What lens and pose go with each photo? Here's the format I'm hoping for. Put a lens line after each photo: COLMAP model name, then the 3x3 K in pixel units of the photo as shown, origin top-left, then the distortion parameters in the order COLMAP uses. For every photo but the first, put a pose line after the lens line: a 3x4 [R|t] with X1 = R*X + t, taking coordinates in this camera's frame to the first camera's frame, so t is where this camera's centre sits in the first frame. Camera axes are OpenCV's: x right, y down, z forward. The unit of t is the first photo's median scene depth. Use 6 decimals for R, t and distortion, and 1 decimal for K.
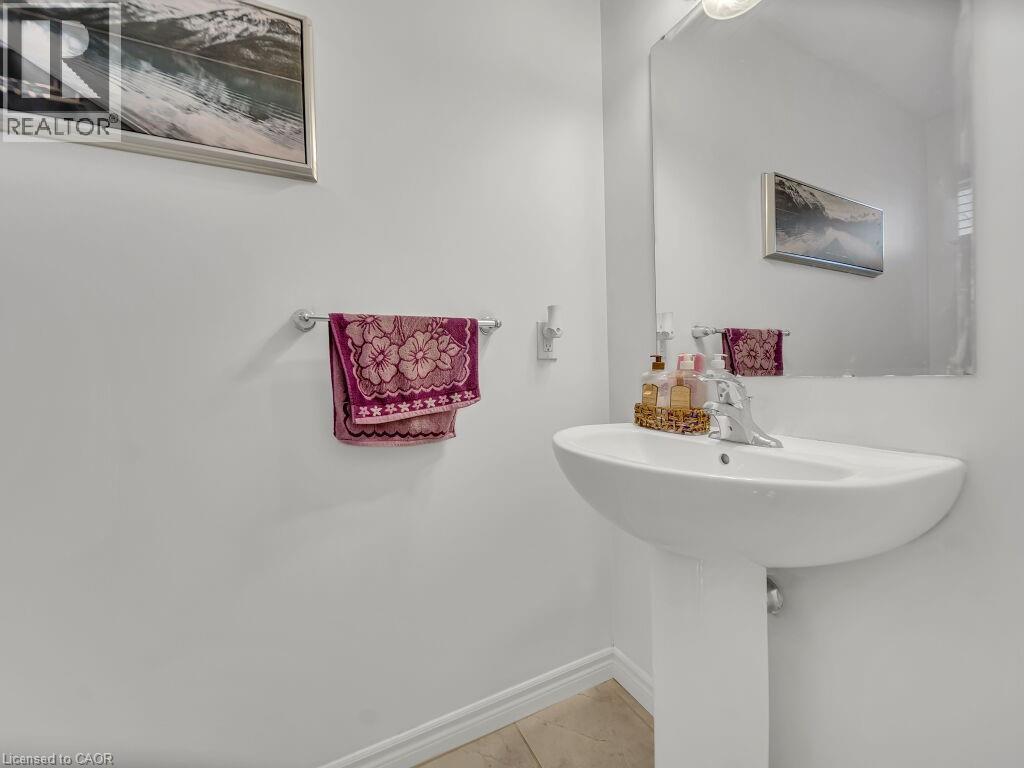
lens RADIAL K [[409.0, 0, 511.2], [0, 409.0, 376.7], [0, 0, 1]] dist [0.000500, -0.002323]
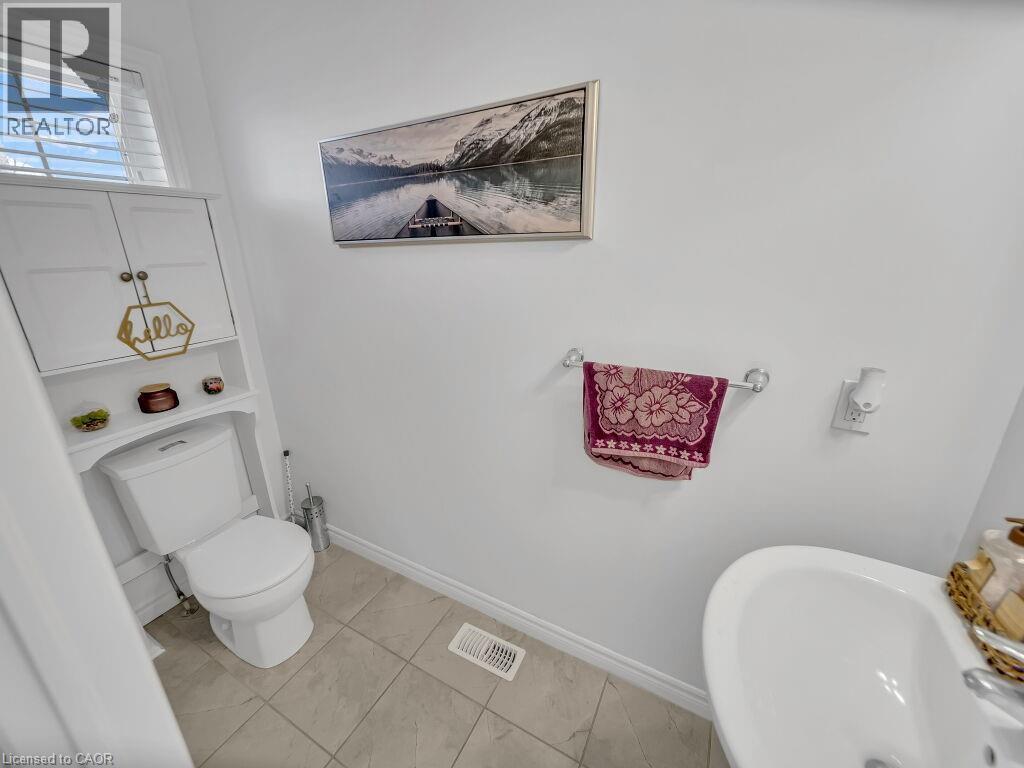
lens RADIAL K [[409.0, 0, 511.2], [0, 409.0, 376.7], [0, 0, 1]] dist [0.000500, -0.002323]
pose [[0.568386, 0.268763, -0.777627, 0.387472], [-0.011680, 0.947683, 0.319000, -0.487268], [0.822679, -0.172233, 0.541789, 0.139963]]
